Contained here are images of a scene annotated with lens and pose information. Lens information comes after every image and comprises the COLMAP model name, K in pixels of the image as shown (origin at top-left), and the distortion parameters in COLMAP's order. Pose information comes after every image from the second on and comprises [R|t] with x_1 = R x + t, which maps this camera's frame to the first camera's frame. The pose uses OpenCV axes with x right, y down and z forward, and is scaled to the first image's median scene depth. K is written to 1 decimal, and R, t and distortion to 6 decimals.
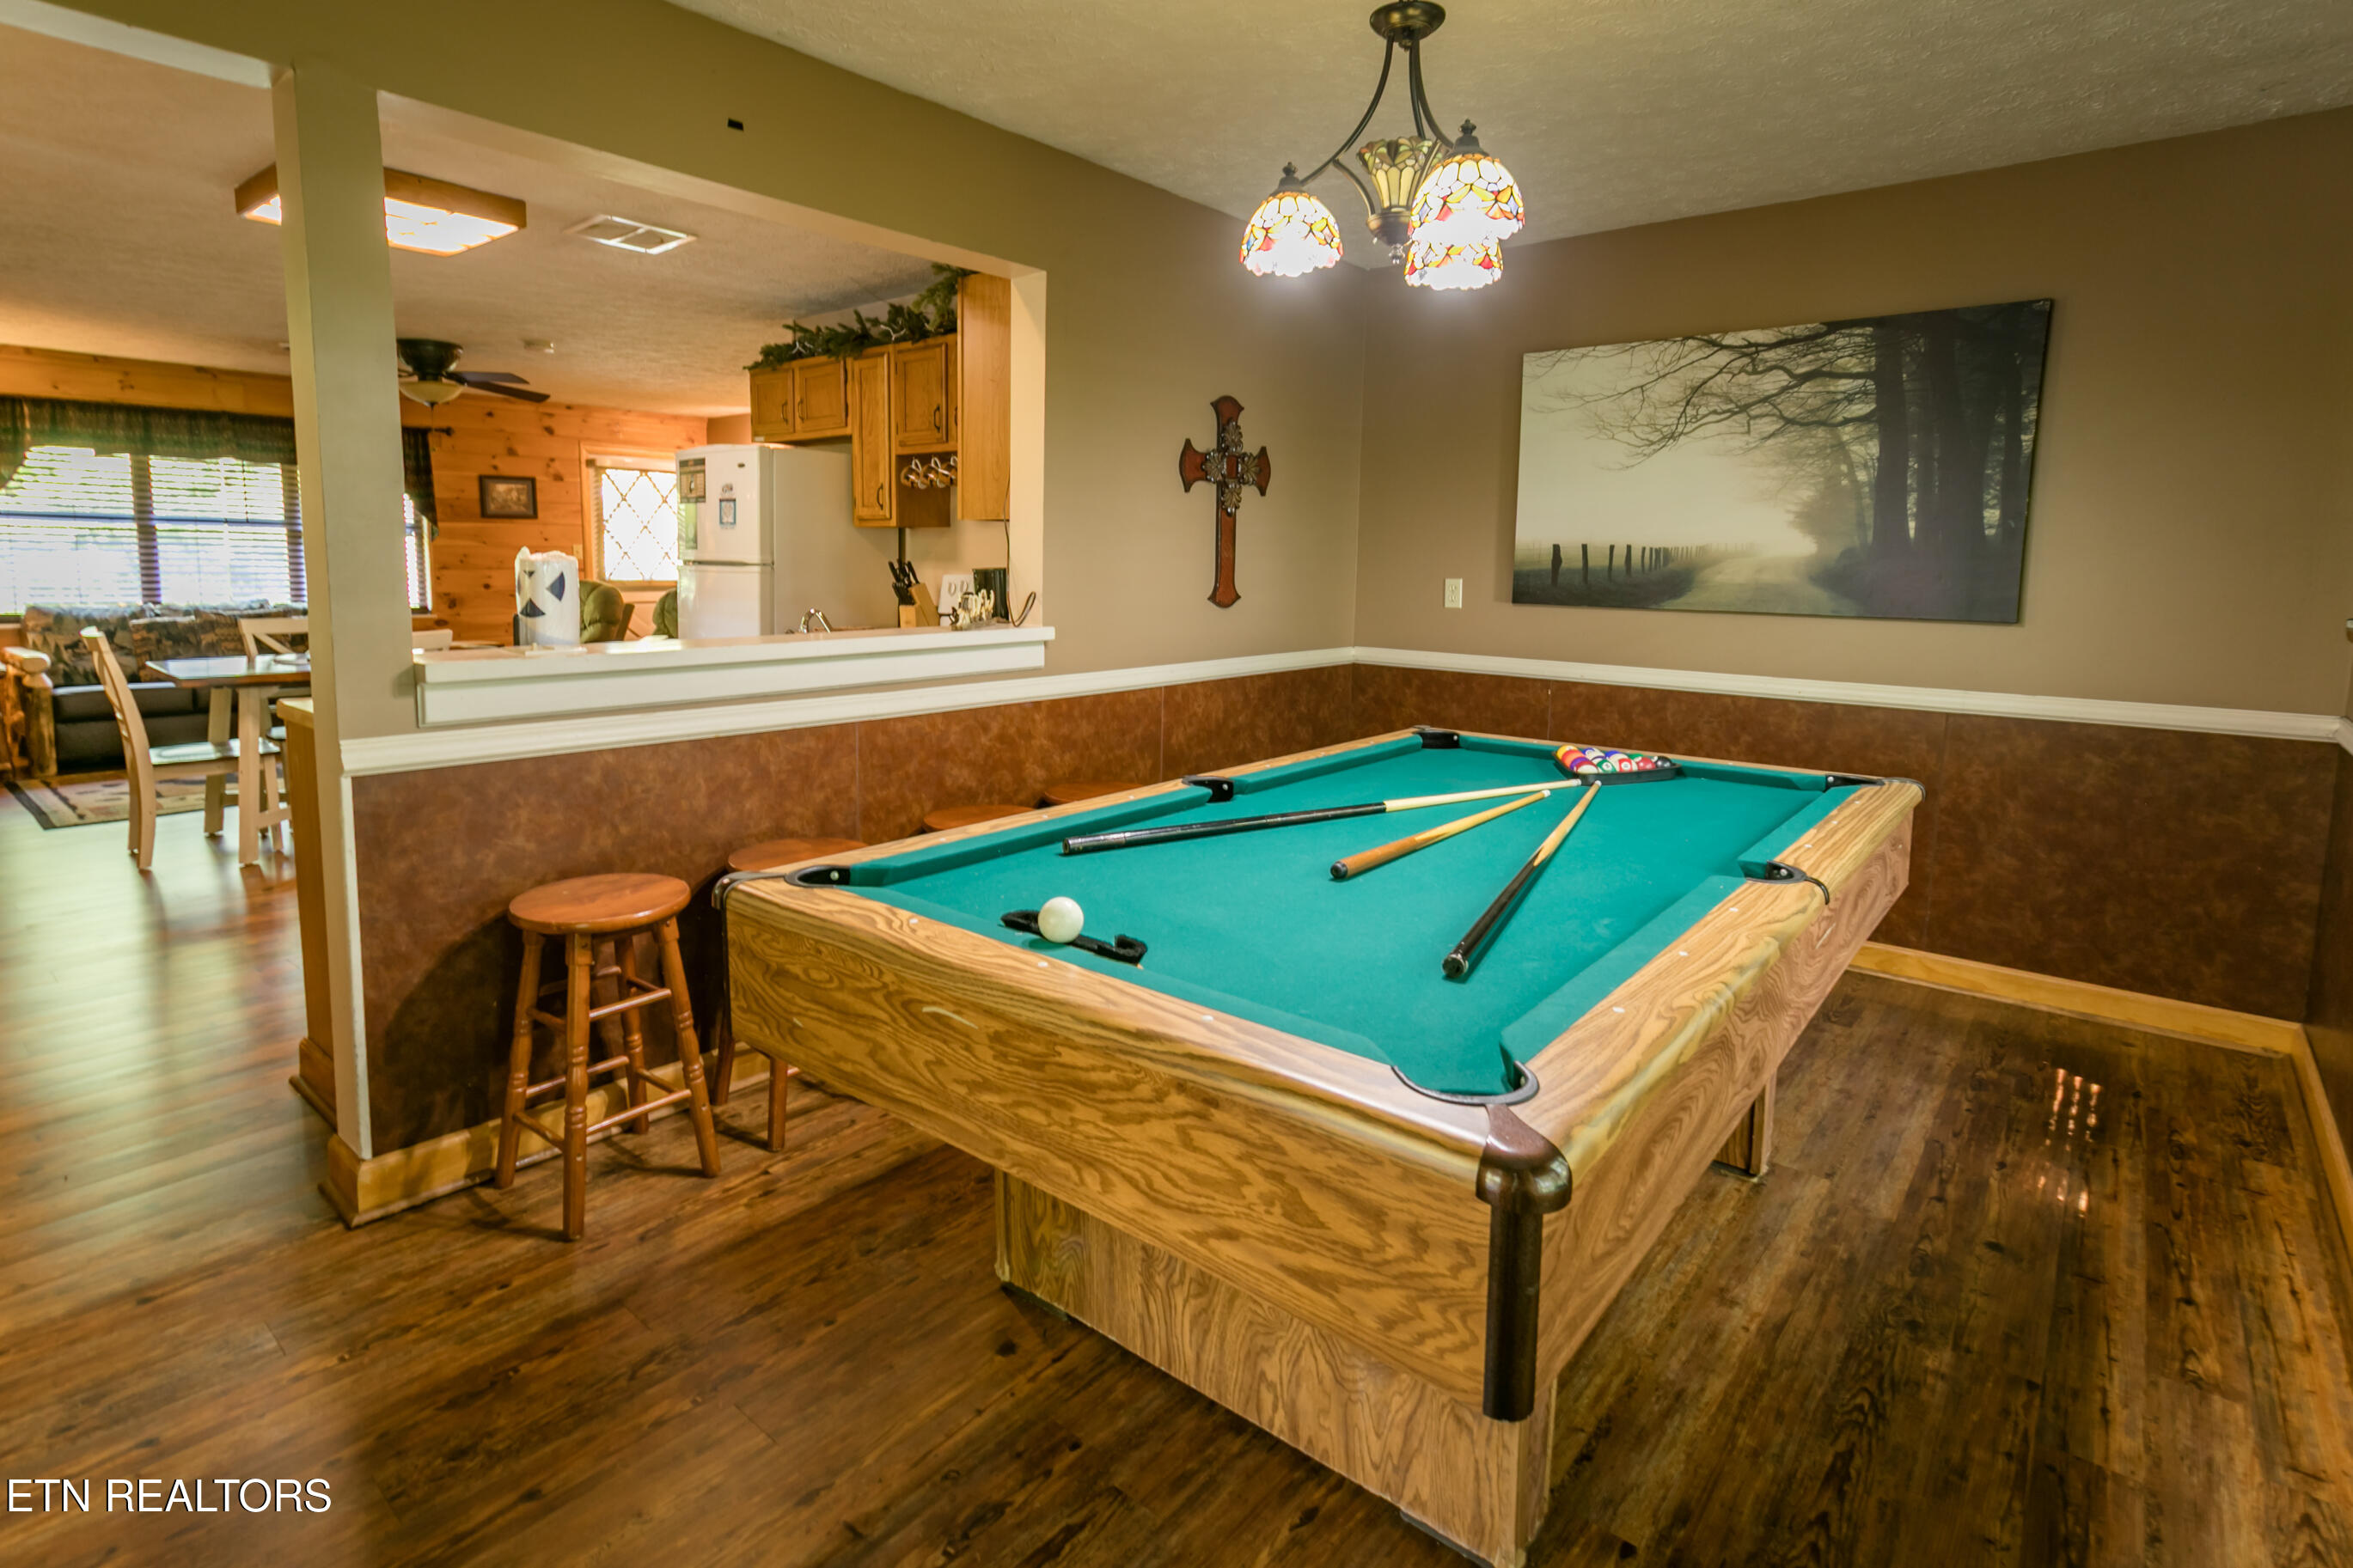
lens RADIAL K [[1171.0, 0, 1169.9], [0, 1171.0, 690.3], [0, 0, 1]] dist [-0.001342, 0.001147]
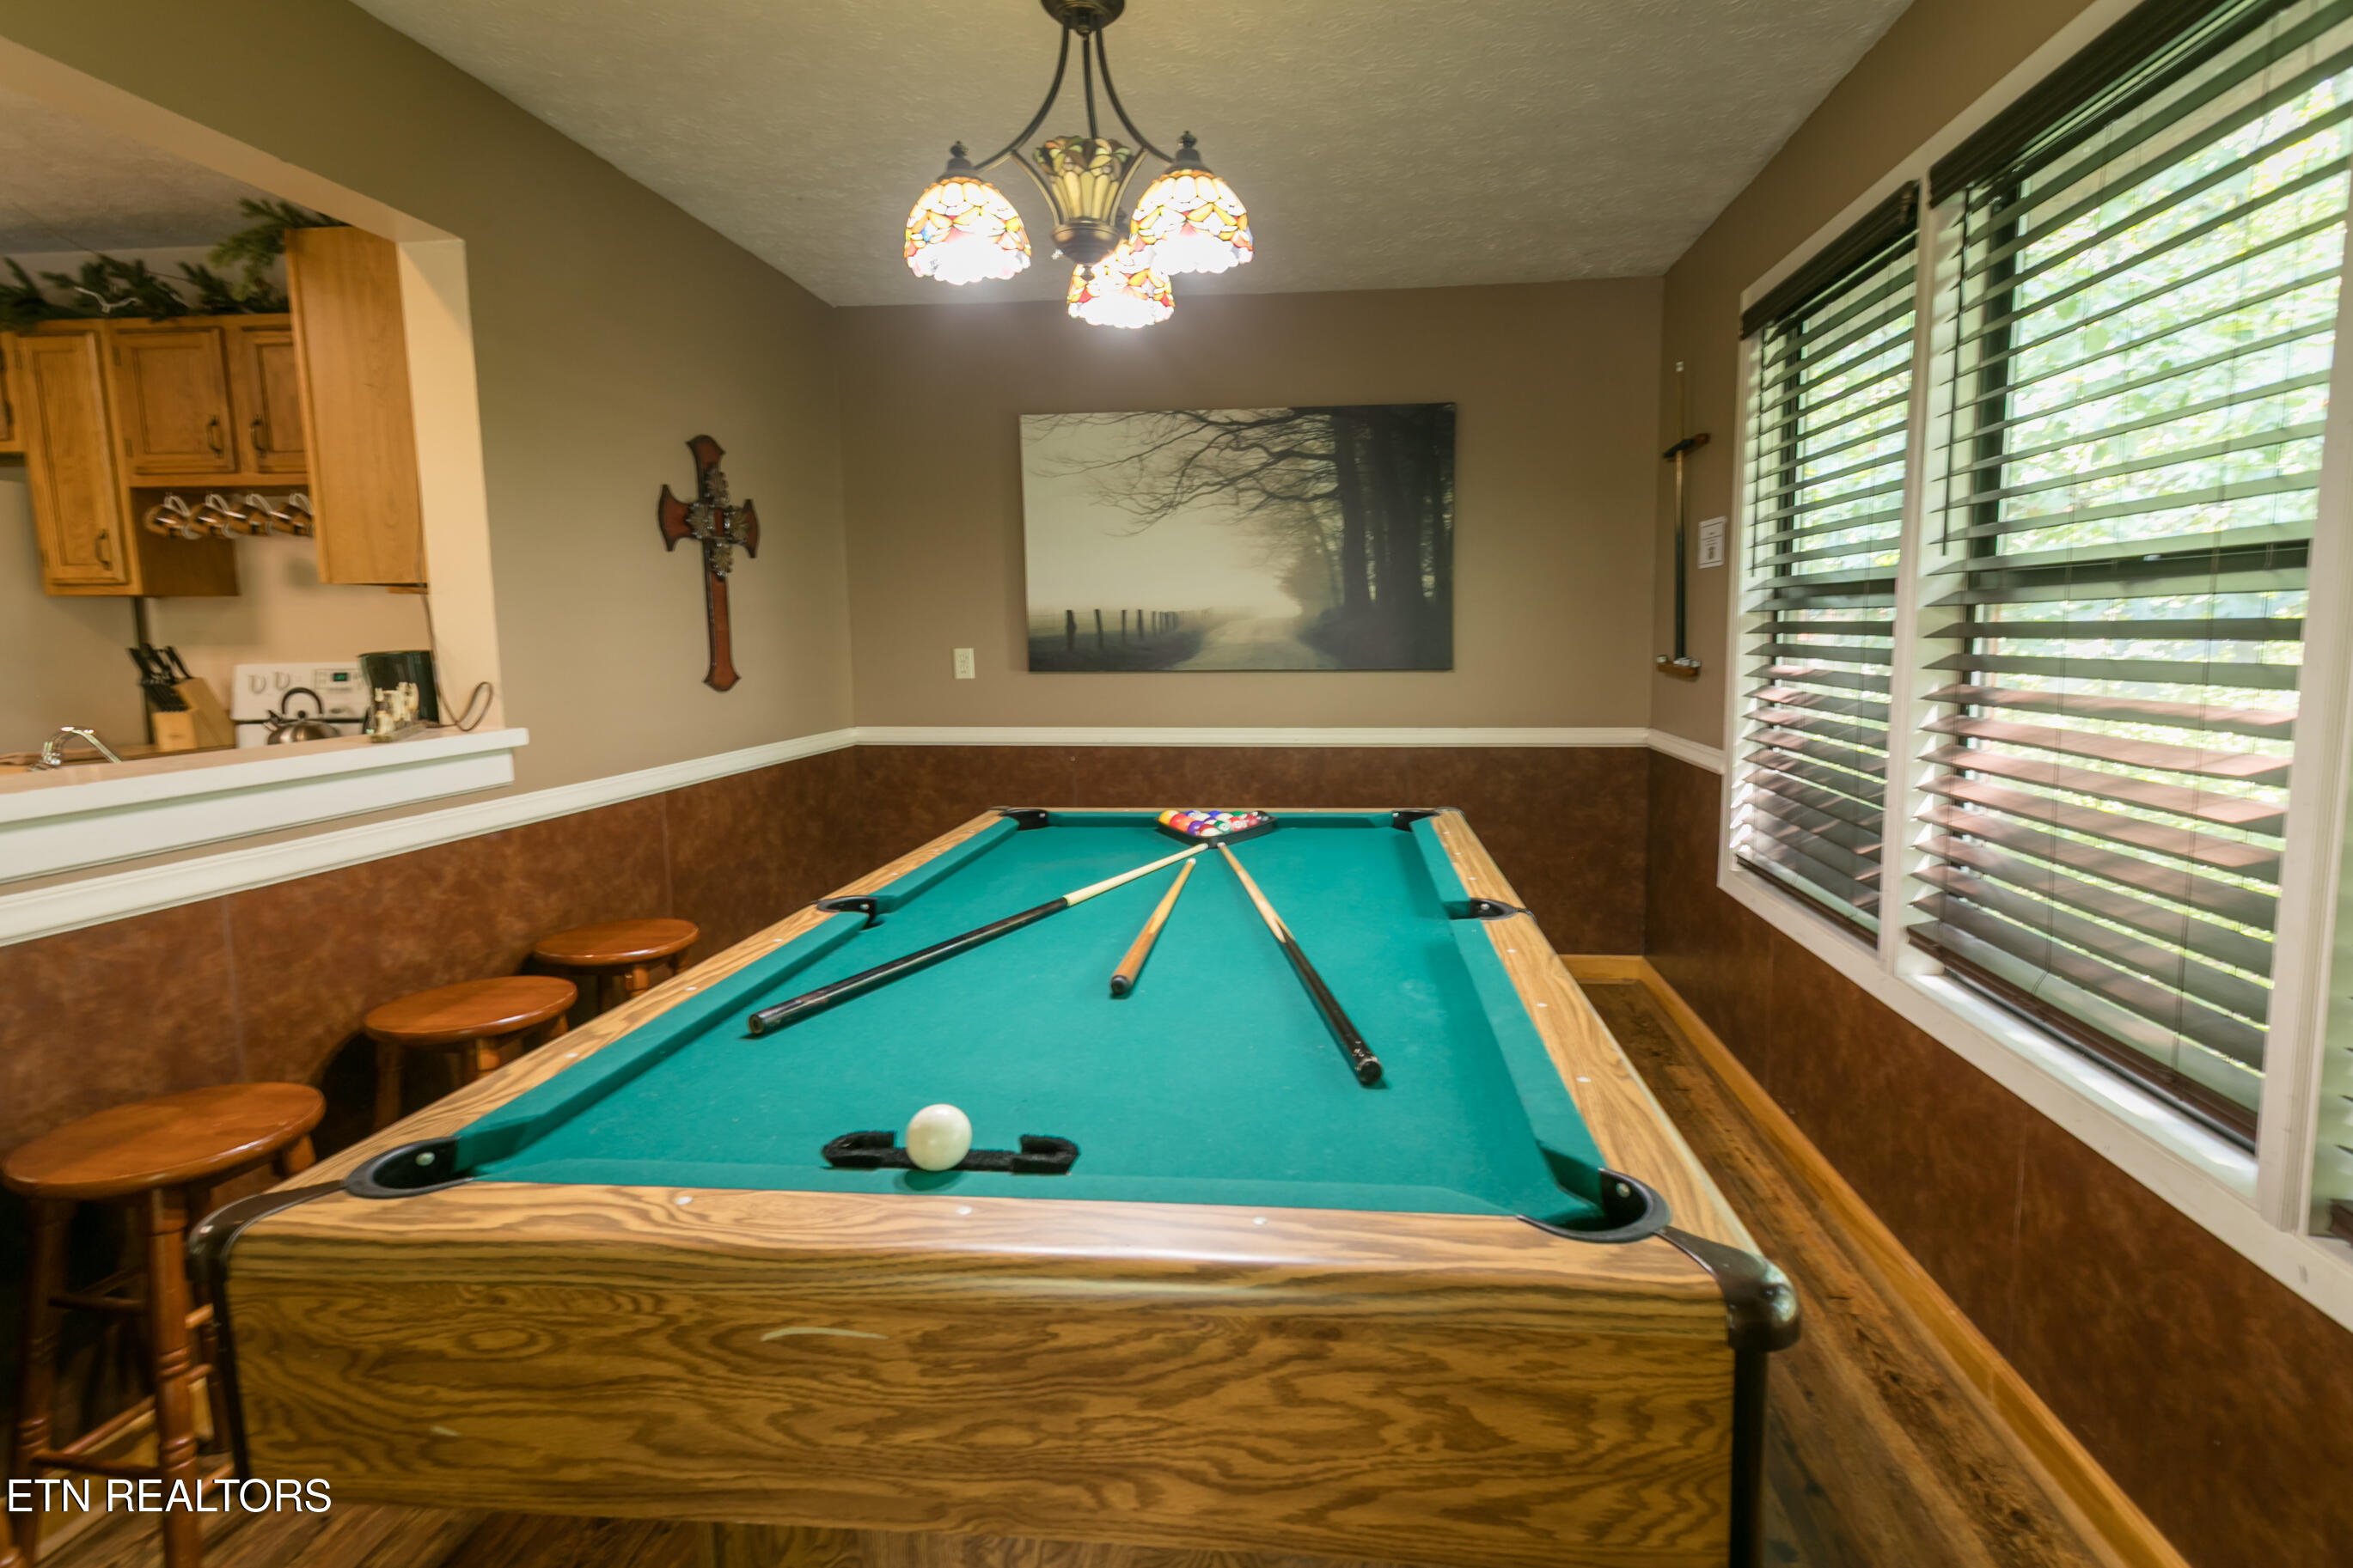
lens RADIAL K [[1140.7, 0, 1181.5], [0, 1140.7, 761.0], [0, 0, 1]] dist [0.016999, -0.000322]
pose [[0.825107, -0.085575, 0.558458, -0.176735], [0.084912, 0.996018, 0.027168, -0.018802], [-0.558559, 0.025004, 0.829088, 0.178887]]
